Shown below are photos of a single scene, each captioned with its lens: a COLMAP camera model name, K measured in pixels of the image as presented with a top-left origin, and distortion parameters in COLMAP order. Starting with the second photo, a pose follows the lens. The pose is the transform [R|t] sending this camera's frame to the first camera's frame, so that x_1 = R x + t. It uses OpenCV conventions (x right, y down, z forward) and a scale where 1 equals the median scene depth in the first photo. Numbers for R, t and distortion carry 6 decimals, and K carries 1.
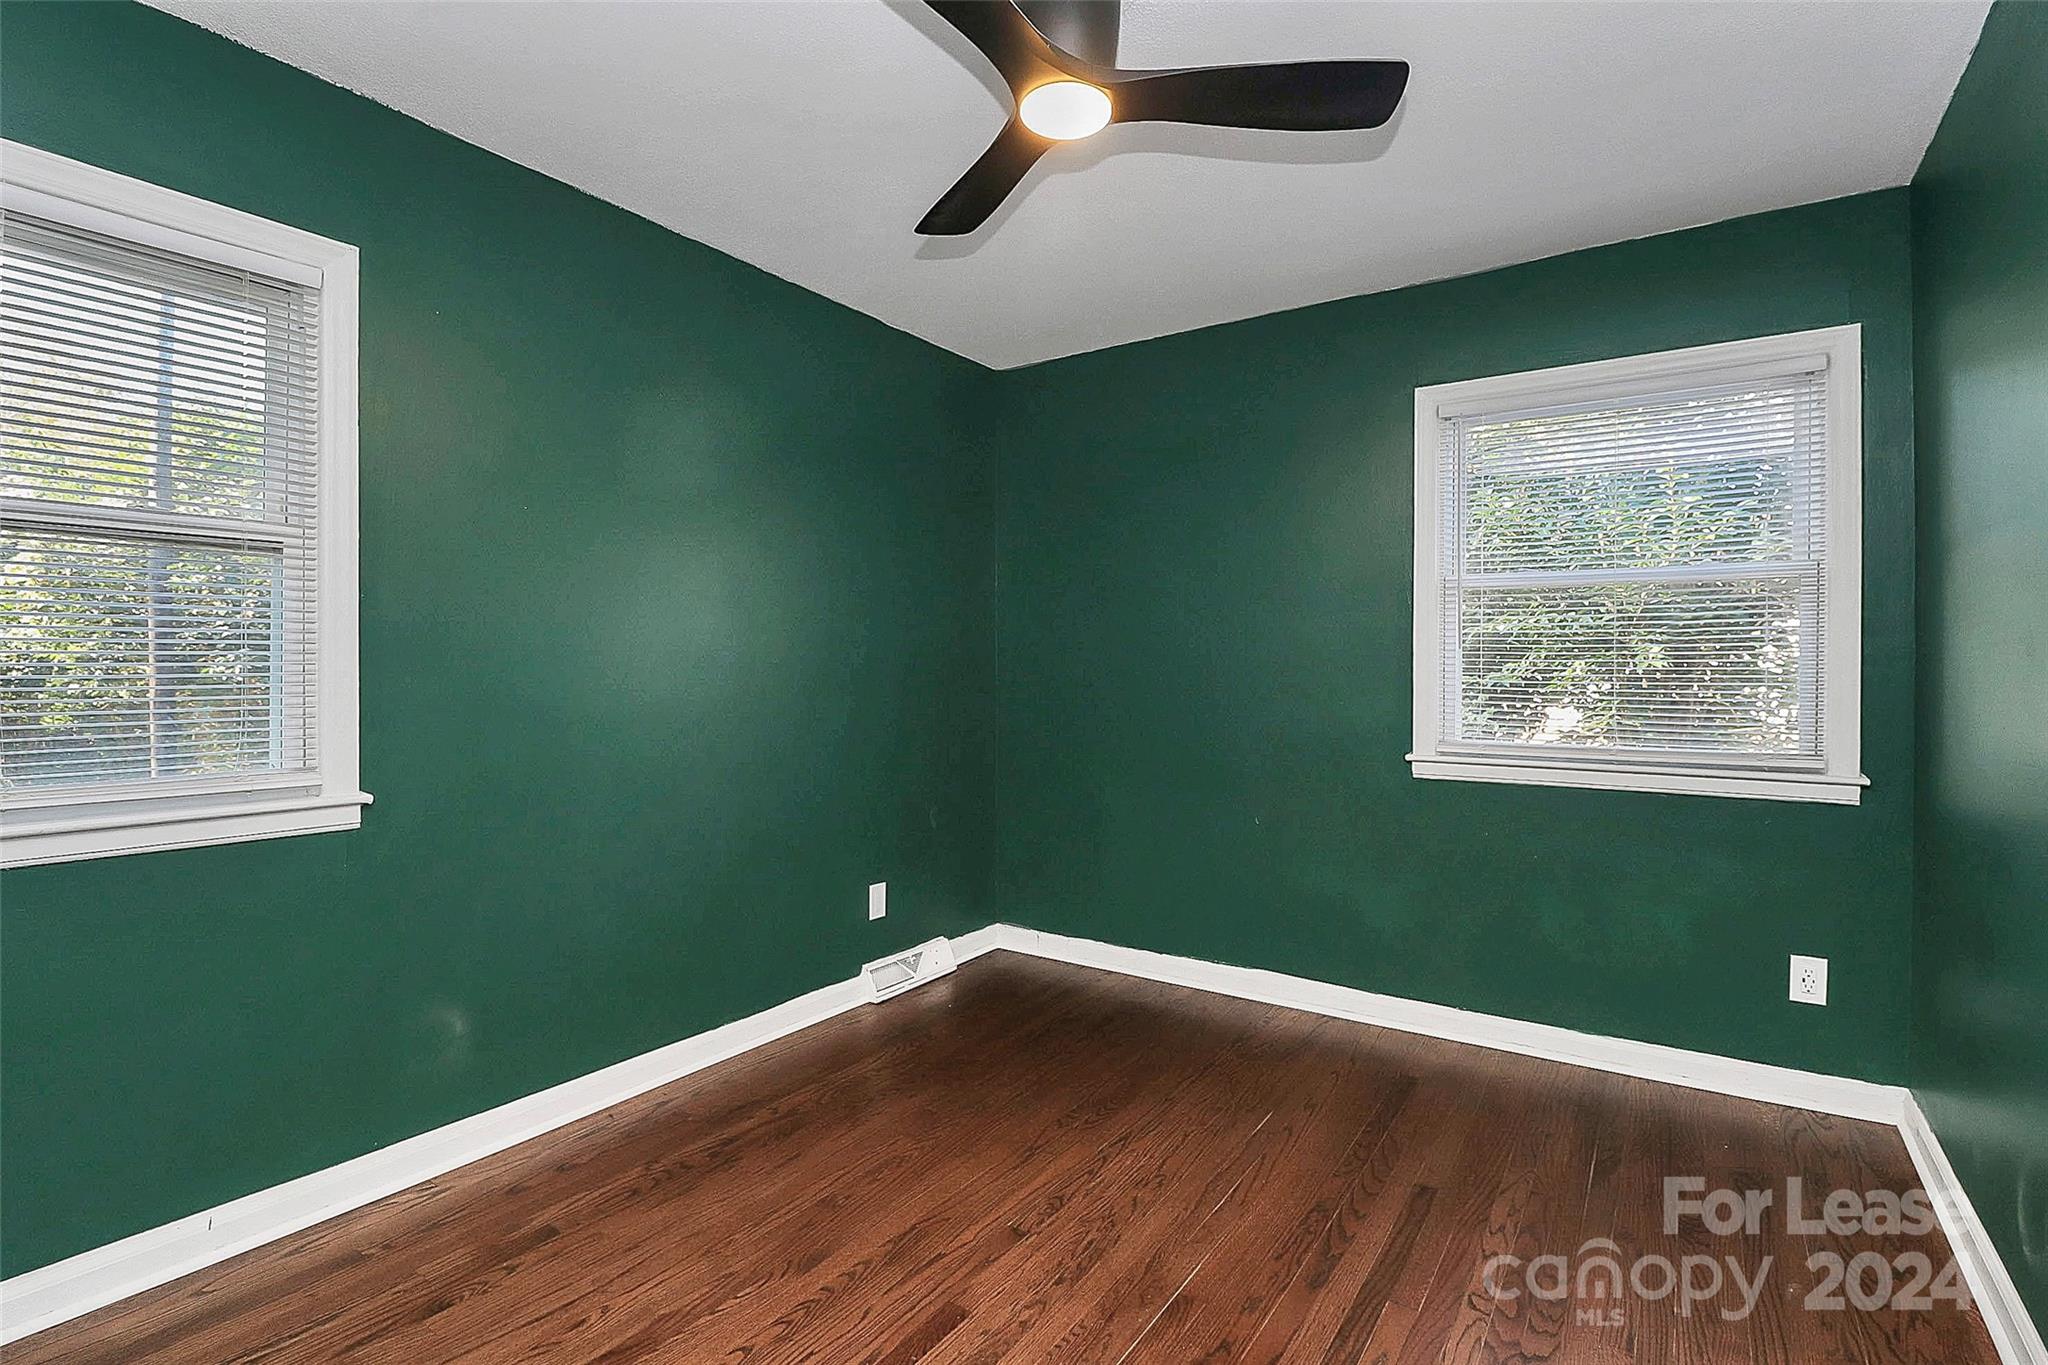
lens RADIAL K [[972.5, 0, 1041.7], [0, 972.5, 662.3], [0, 0, 1]] dist [-0.005627, -0.008190]
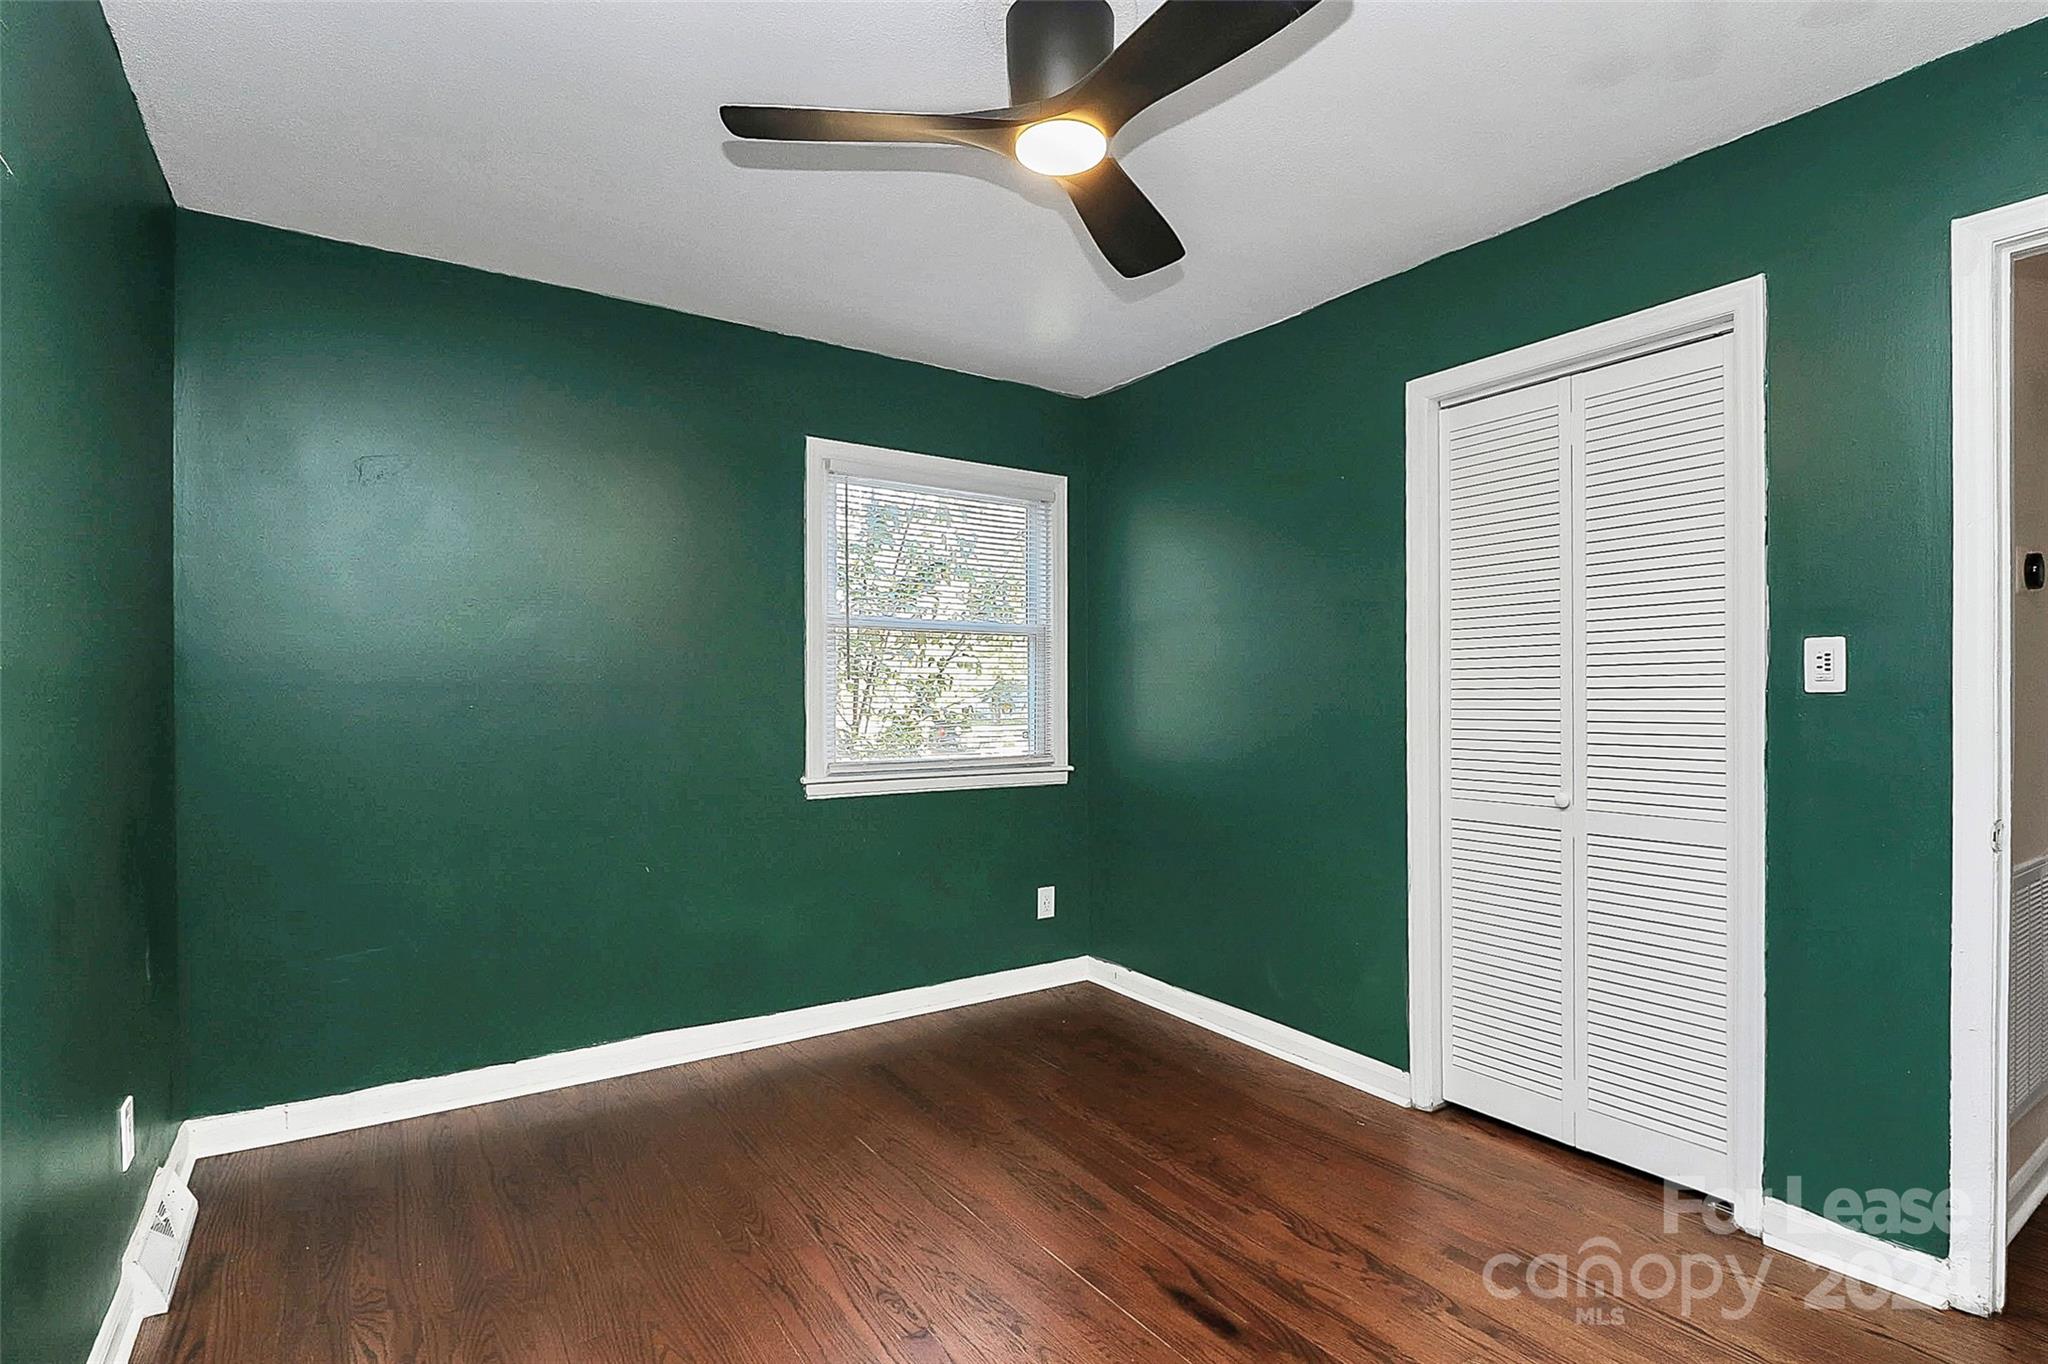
lens RADIAL K [[972.5, 0, 1034.4], [0, 972.5, 688.4], [0, 0, 1]] dist [-0.005627, -0.008190]
pose [[0.364653, 0.009998, 0.931090, -0.527261], [-0.004260, 0.999950, -0.009070, 0.005780], [-0.931134, -0.000659, 0.364677, 0.381265]]
